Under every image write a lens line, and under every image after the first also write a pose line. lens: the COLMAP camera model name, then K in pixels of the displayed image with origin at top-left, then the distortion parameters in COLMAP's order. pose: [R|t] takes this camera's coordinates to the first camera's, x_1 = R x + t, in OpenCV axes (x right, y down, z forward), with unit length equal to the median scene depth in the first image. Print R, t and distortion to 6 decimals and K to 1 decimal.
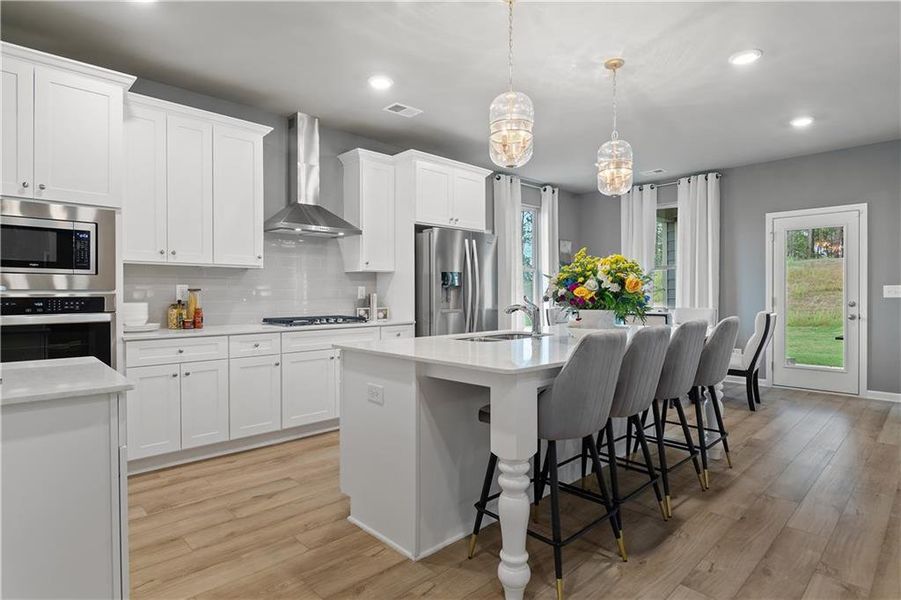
lens RADIAL K [[481.0, 0, 456.7], [0, 481.0, 293.0], [0, 0, 1]] dist [-0.000165, -0.001334]
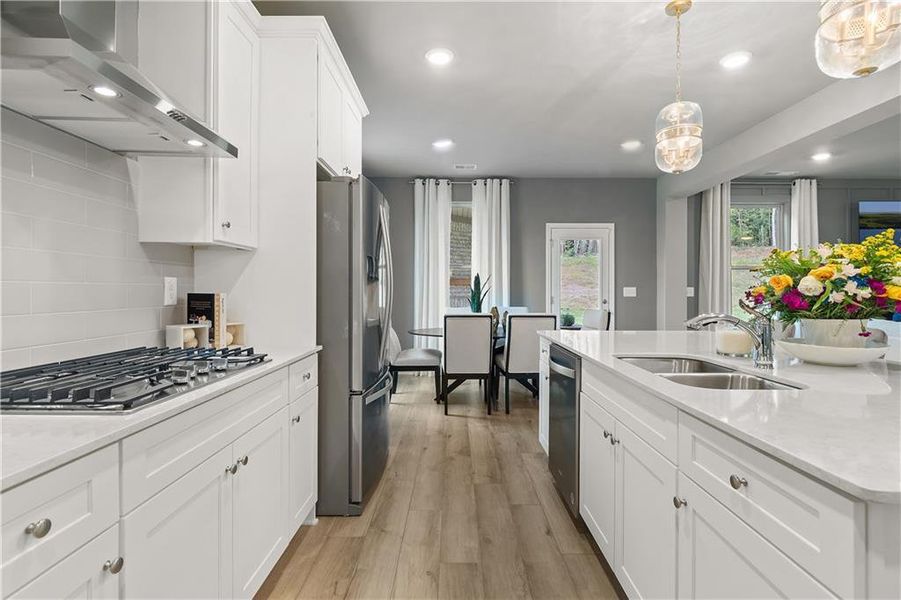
lens RADIAL K [[437.2, 0, 459.2], [0, 437.2, 291.8], [0, 0, 1]] dist [-0.005361, 0.000456]
pose [[0.689520, 0.002810, 0.724261, -0.395153], [-0.005220, 0.999986, 0.001090, -0.002893], [-0.724248, -0.004532, 0.689525, 0.677311]]
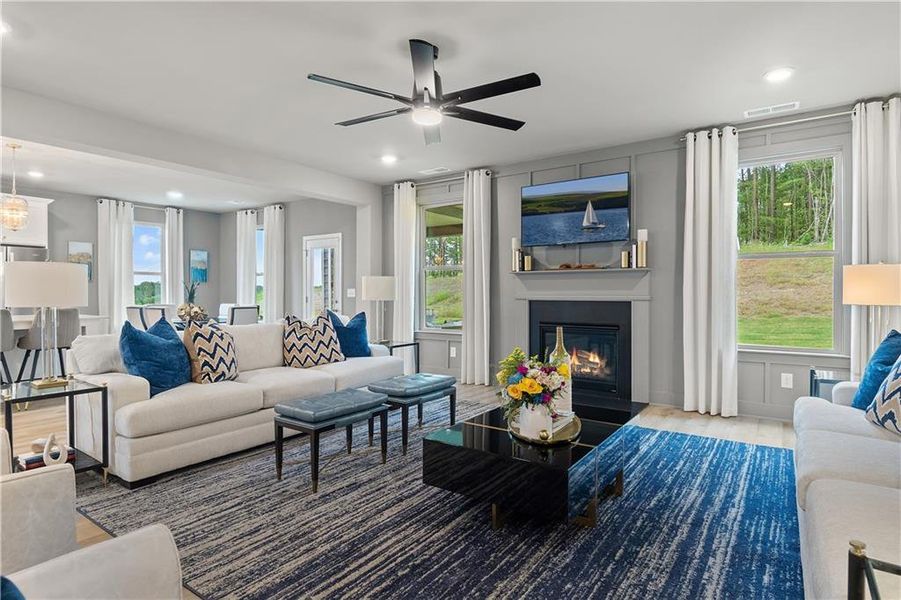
lens RADIAL K [[481.0, 0, 452.8], [0, 481.0, 298.6], [0, 0, 1]] dist [-0.000165, -0.001334]
pose [[0.983235, -0.000399, 0.182343, 1.275381], [-0.001232, 0.999960, 0.008831, 0.004141], [-0.182339, -0.008908, 0.983195, -0.688435]]
